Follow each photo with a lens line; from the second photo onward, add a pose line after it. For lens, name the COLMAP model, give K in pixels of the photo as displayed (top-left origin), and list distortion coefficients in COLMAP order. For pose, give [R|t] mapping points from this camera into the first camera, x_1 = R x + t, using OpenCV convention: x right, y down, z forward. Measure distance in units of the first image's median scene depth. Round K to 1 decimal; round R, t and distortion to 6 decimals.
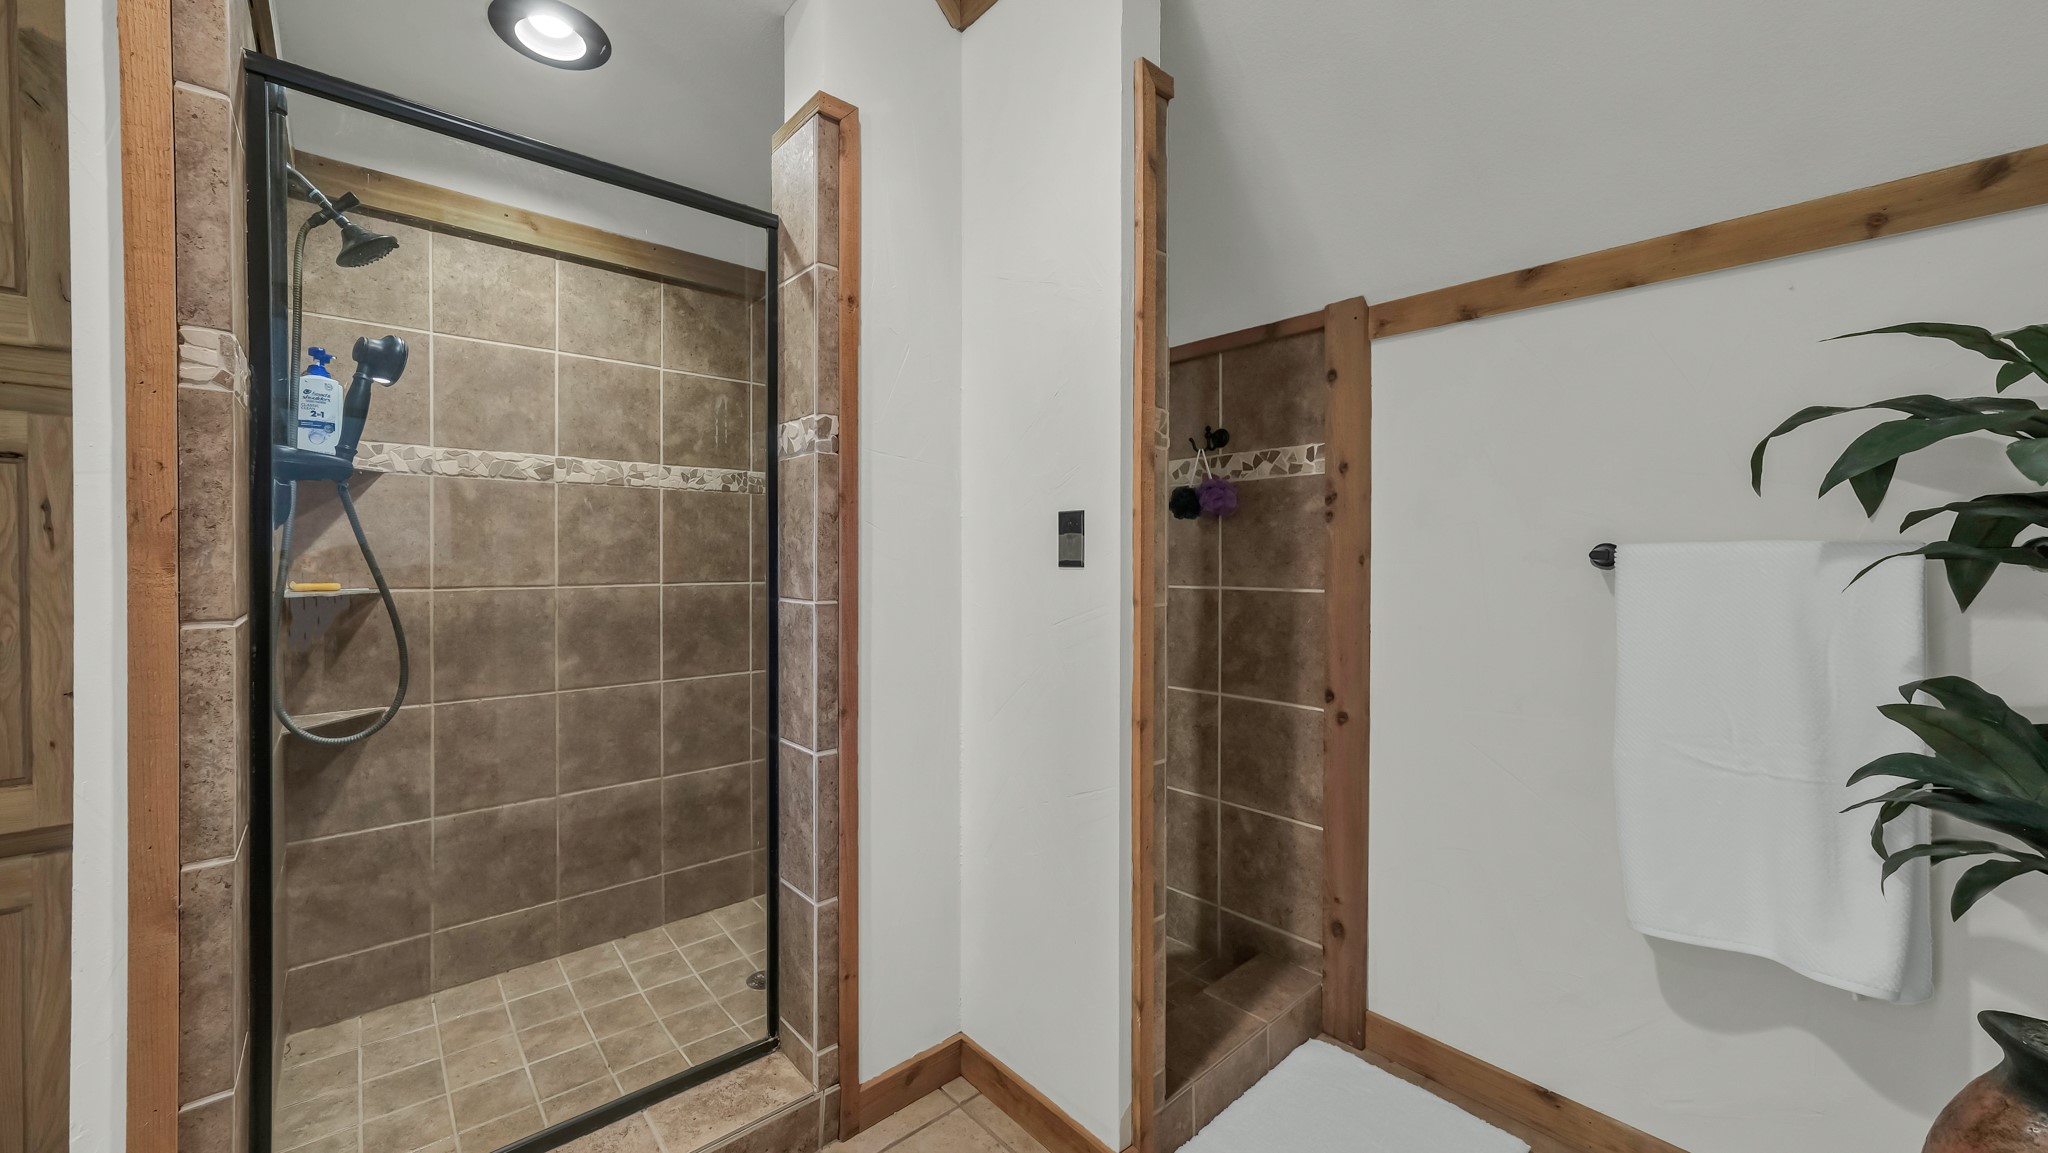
lens RADIAL K [[774.4, 0, 1024.4], [0, 774.4, 573.2], [0, 0, 1]] dist [-0.002622, -0.000027]
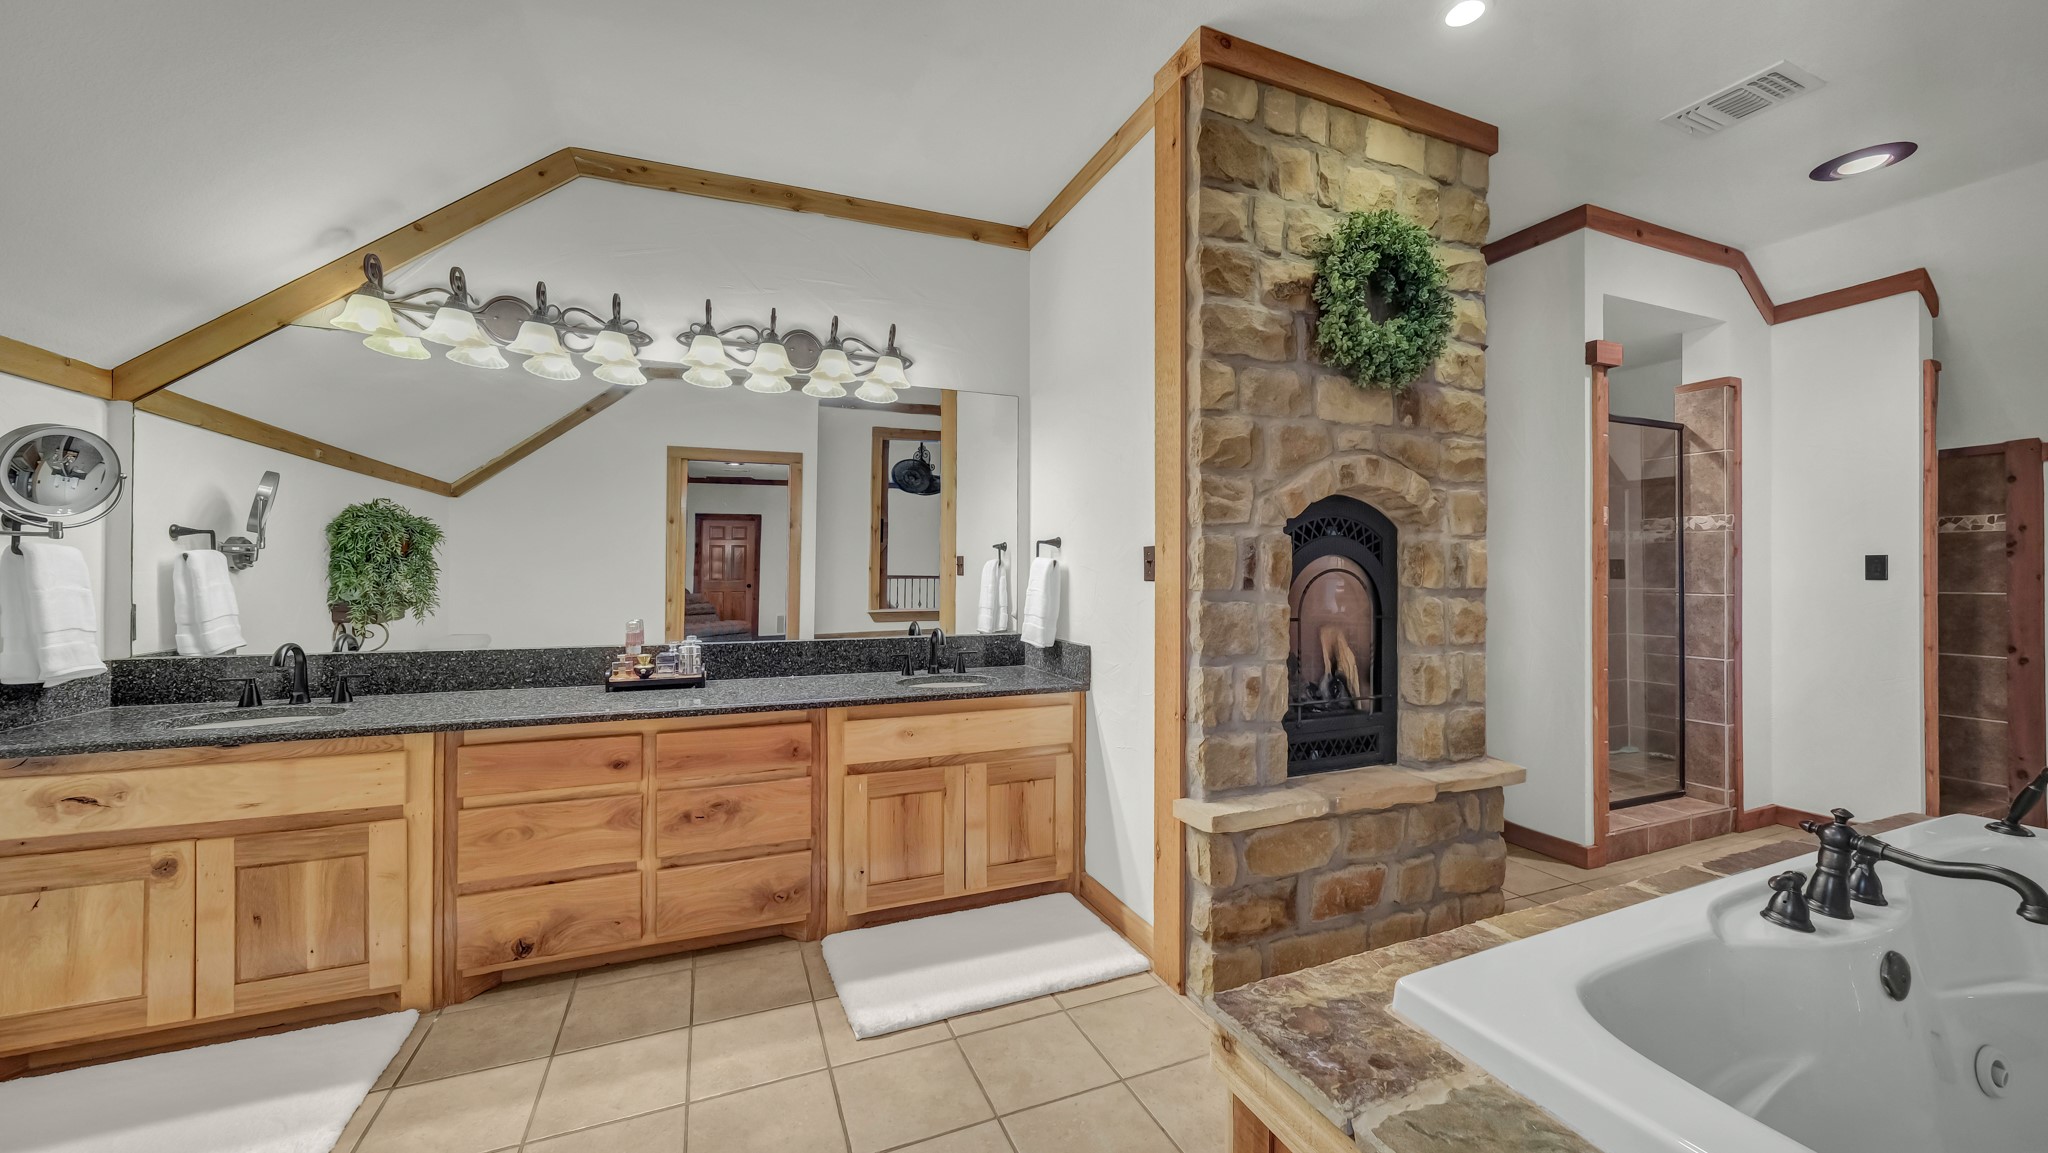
lens RADIAL K [[746.4, 0, 1029.7], [0, 746.4, 571.5], [0, 0, 1]] dist [-0.000710, 0.000002]
pose [[0.940434, -0.000597, -0.339977, -1.221230], [-0.006154, 0.999805, -0.018779, 0.018403], [0.339922, 0.019753, 0.940246, -1.498732]]
